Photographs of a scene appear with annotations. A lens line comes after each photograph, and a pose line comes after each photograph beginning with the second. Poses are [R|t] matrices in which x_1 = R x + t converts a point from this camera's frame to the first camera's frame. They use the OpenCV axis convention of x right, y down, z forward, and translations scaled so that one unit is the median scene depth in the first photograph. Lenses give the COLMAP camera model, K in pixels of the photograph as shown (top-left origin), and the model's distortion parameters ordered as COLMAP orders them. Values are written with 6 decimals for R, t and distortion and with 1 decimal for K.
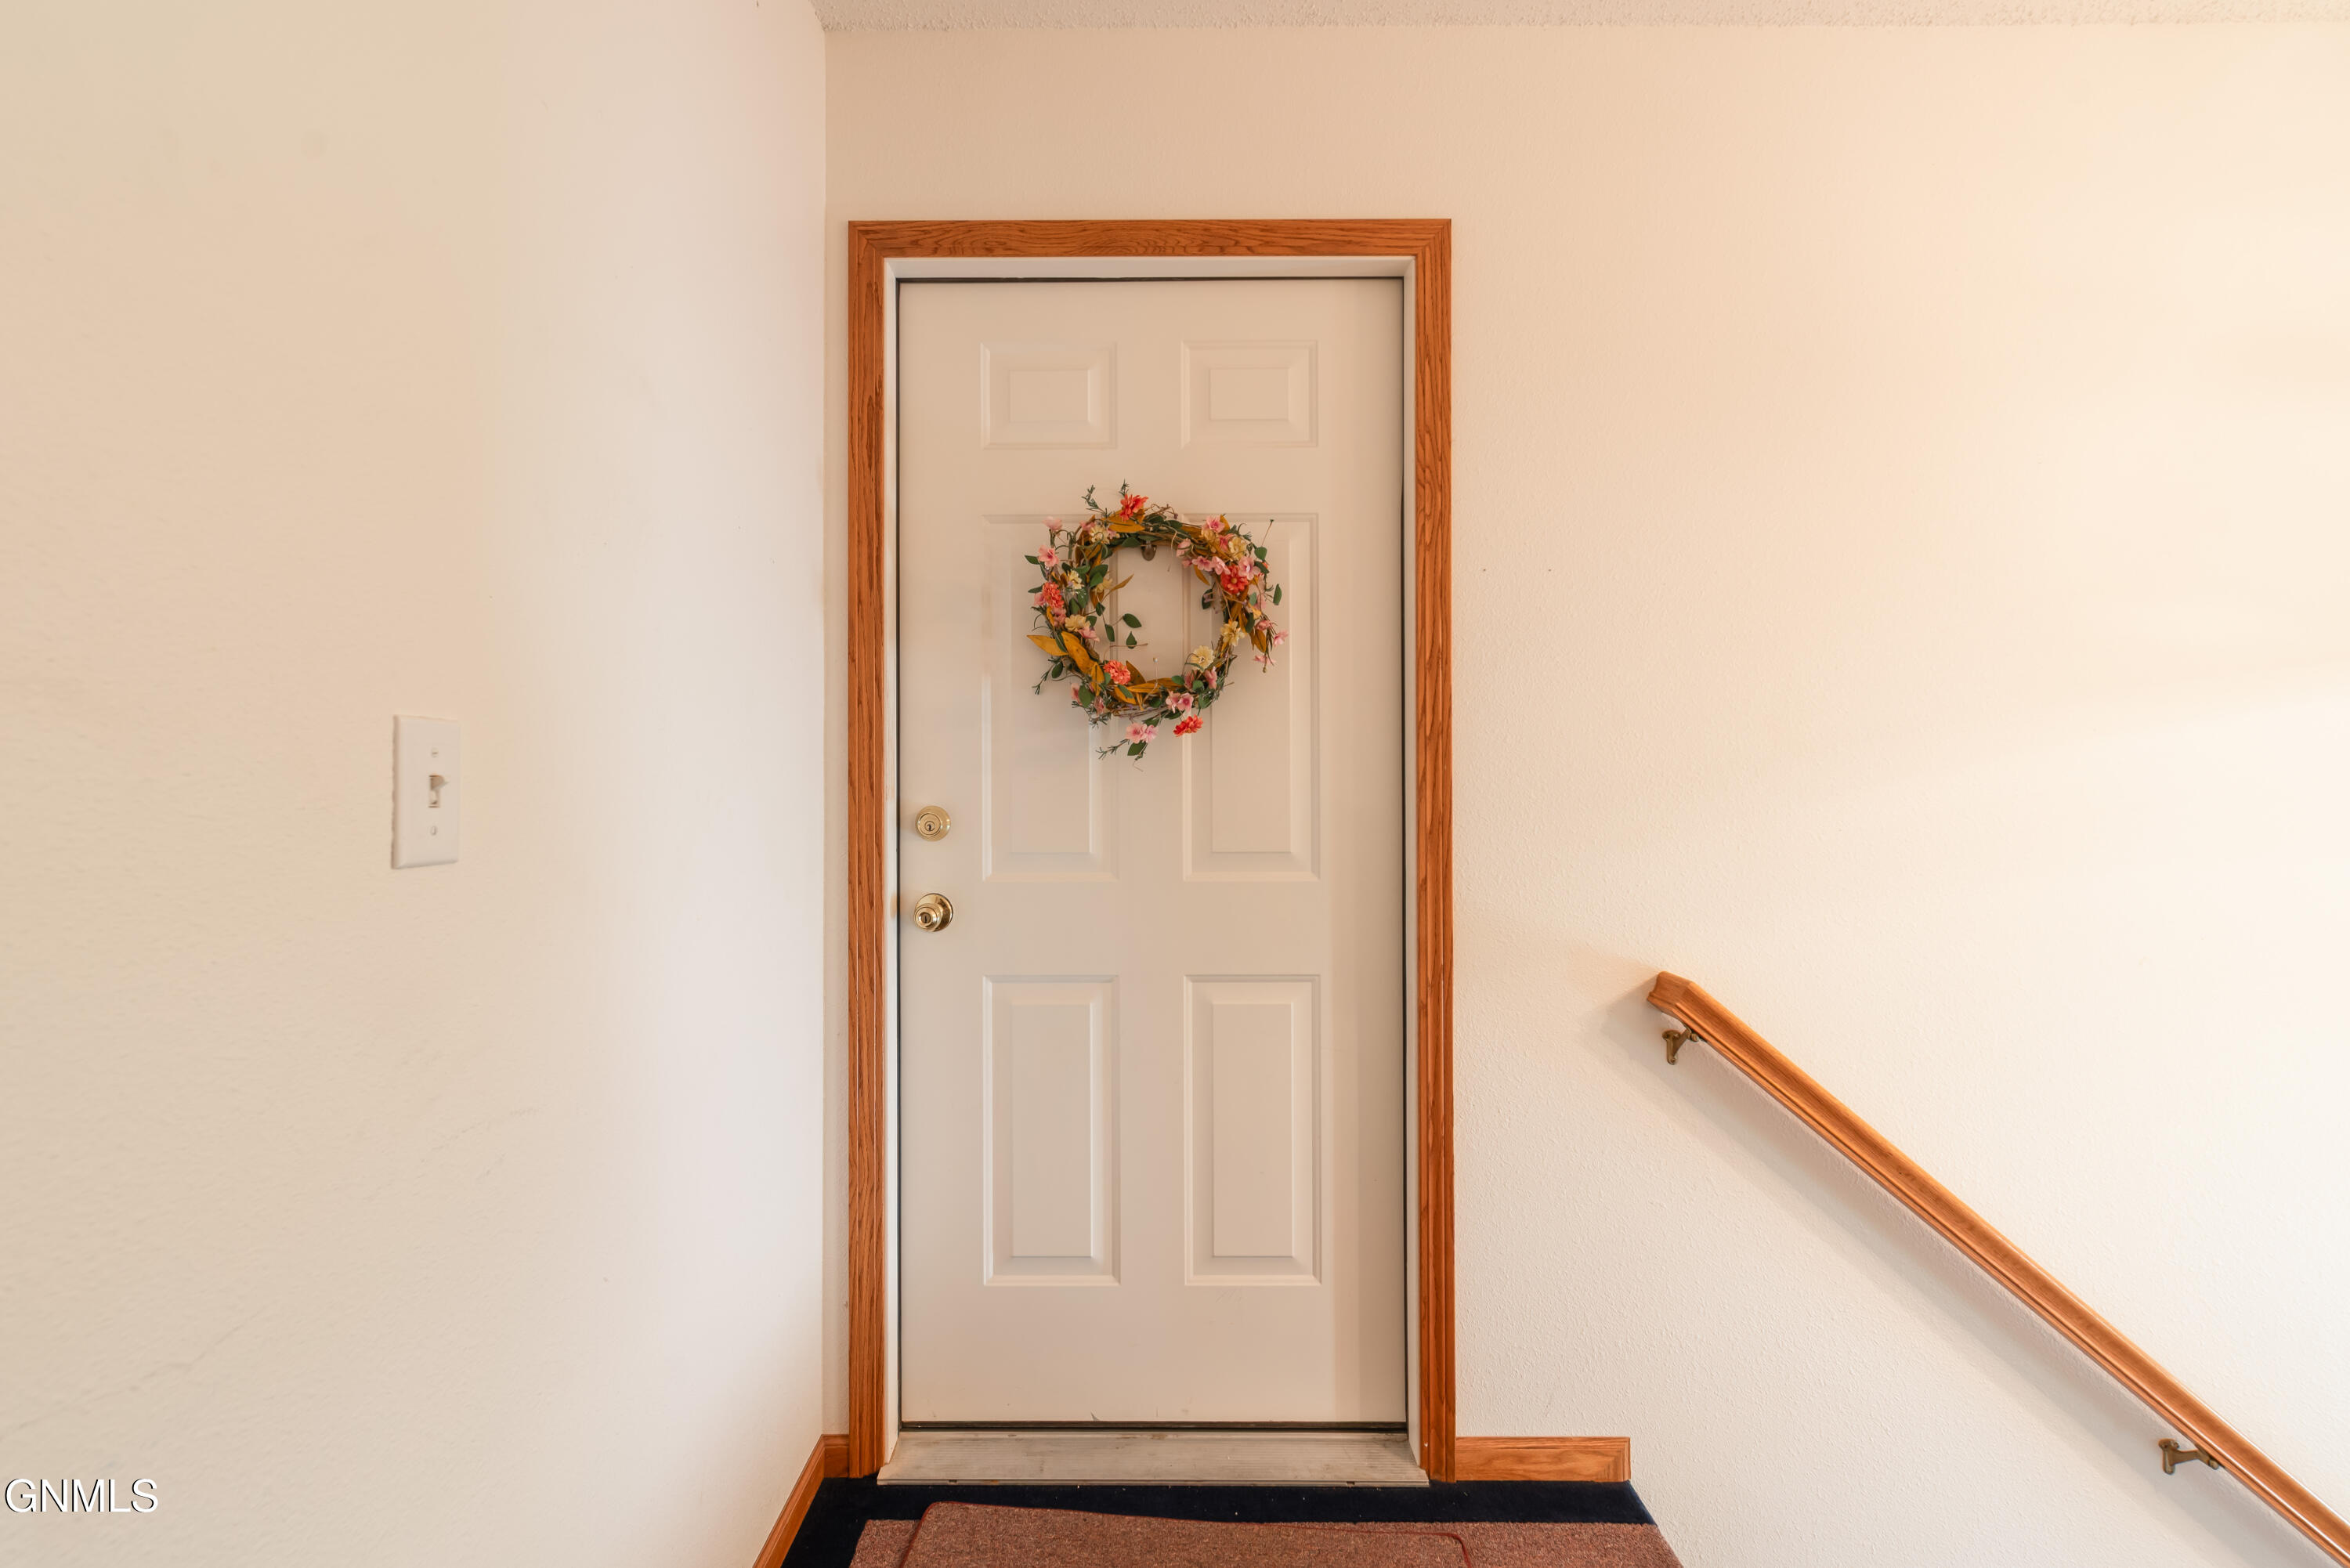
lens RADIAL K [[1006.9, 0, 1178.1], [0, 1006.9, 796.5], [0, 0, 1]] dist [-0.001308, -0.000124]
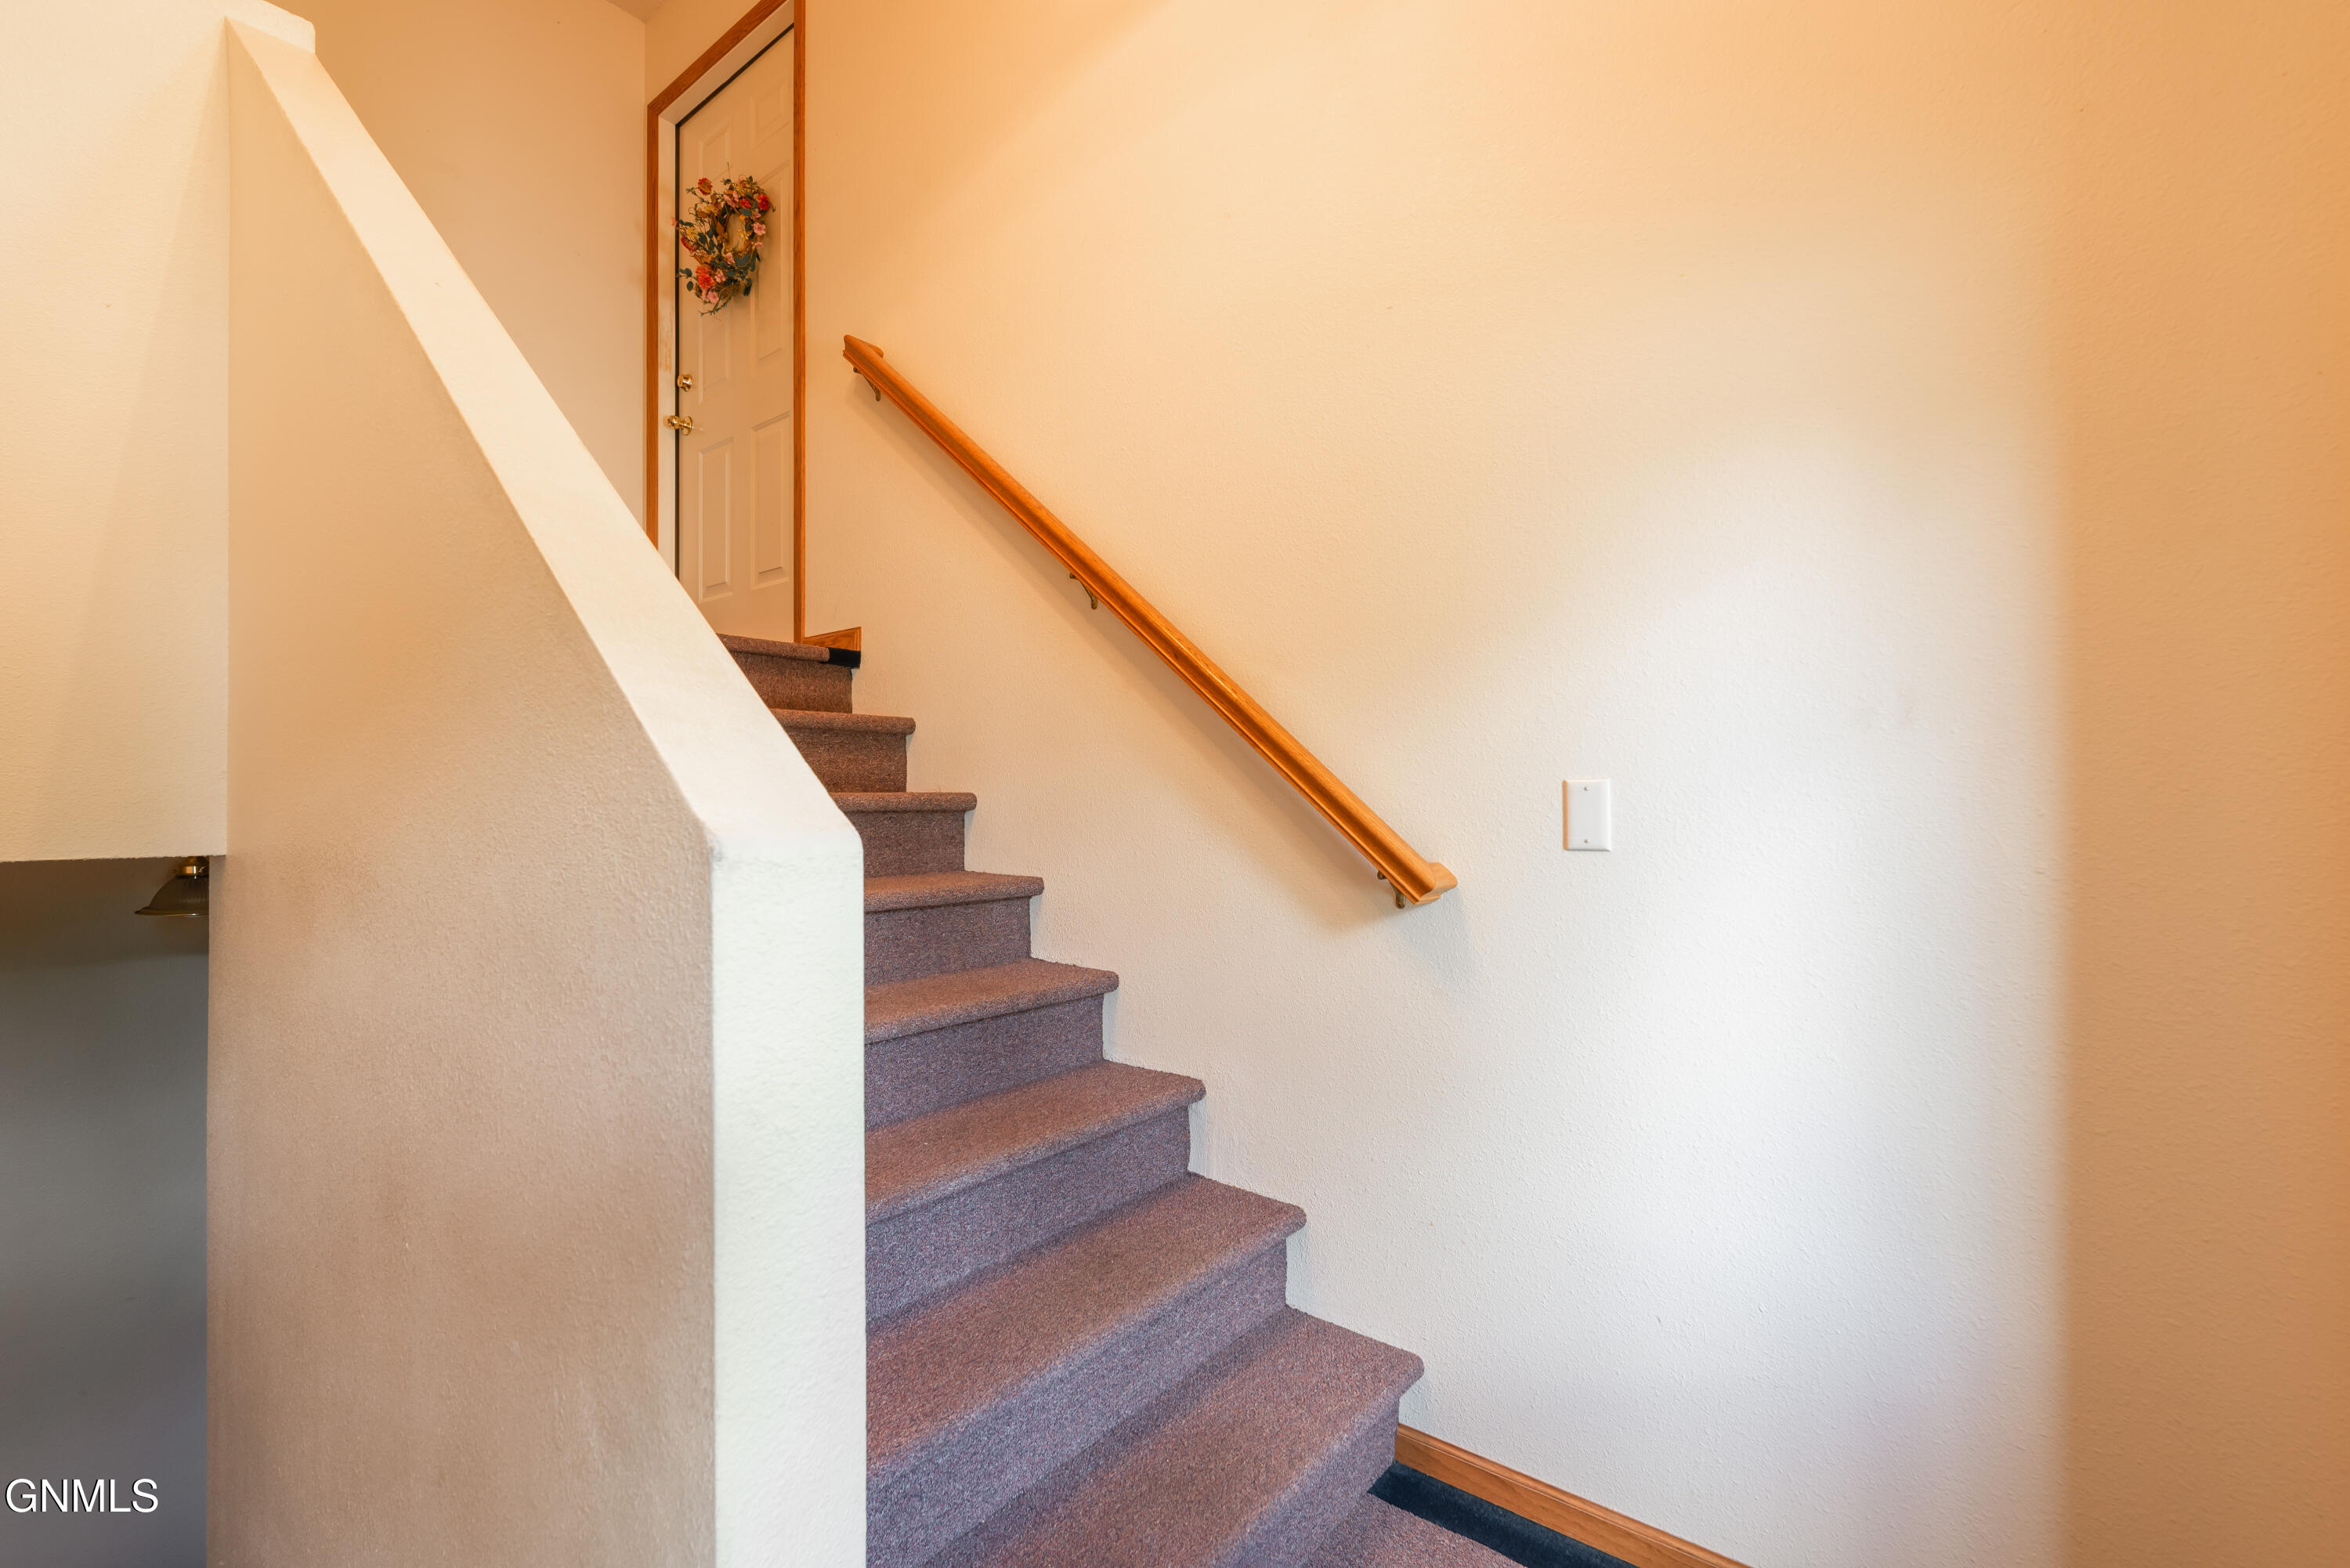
lens RADIAL K [[1006.9, 0, 1178.1], [0, 1006.9, 796.5], [0, 0, 1]] dist [-0.001308, -0.000124]
pose [[0.792223, -0.002450, -0.610227, 1.811805], [0.007276, 0.999959, 0.005432, 0.871457], [0.610188, -0.008743, 0.792208, -0.020538]]
